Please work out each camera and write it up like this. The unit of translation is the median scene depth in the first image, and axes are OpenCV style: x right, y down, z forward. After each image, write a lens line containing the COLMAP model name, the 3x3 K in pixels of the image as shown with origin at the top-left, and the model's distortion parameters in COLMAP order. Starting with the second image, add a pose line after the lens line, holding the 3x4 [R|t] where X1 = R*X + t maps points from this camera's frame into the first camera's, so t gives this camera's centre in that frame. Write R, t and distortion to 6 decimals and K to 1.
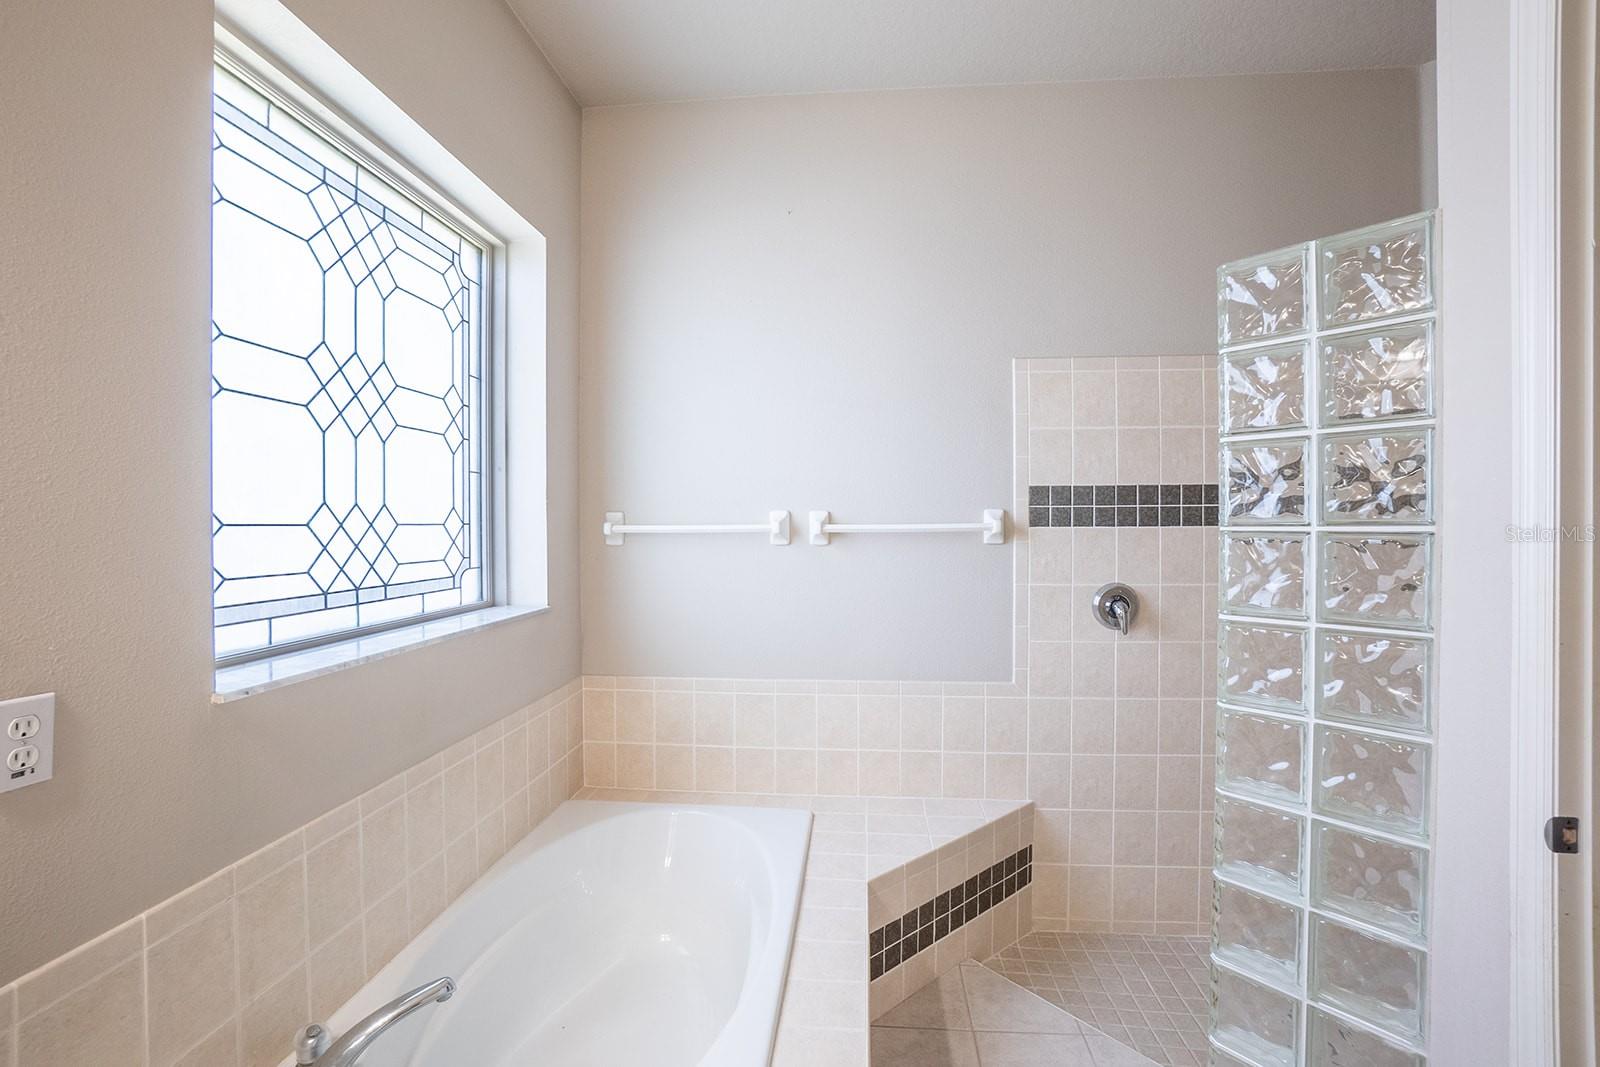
lens RADIAL K [[711.8, 0, 796.3], [0, 711.8, 529.5], [0, 0, 1]] dist [-0.063338, 0.023092]
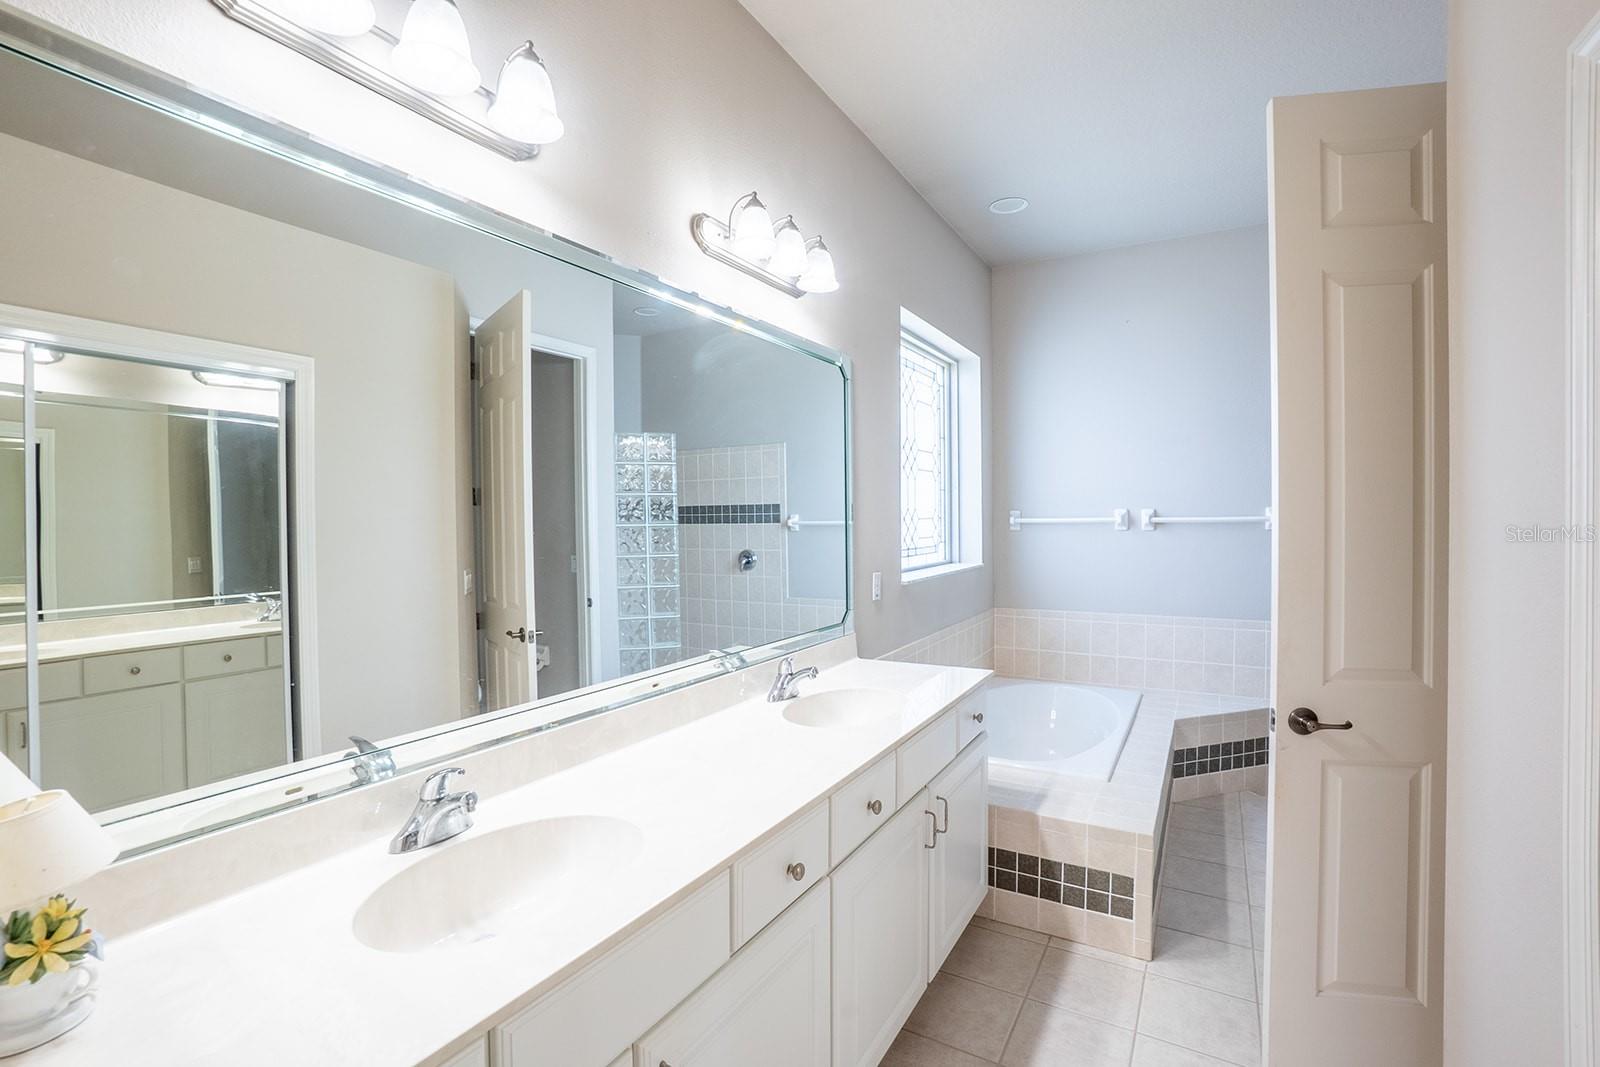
lens RADIAL K [[711.8, 0, 796.3], [0, 711.8, 529.5], [0, 0, 1]] dist [-0.063338, 0.023092]
pose [[0.904152, 0.003333, -0.427198, -0.009639], [0.002442, 0.999913, 0.012971, -0.002583], [0.427205, -0.012771, 0.904065, -0.808600]]
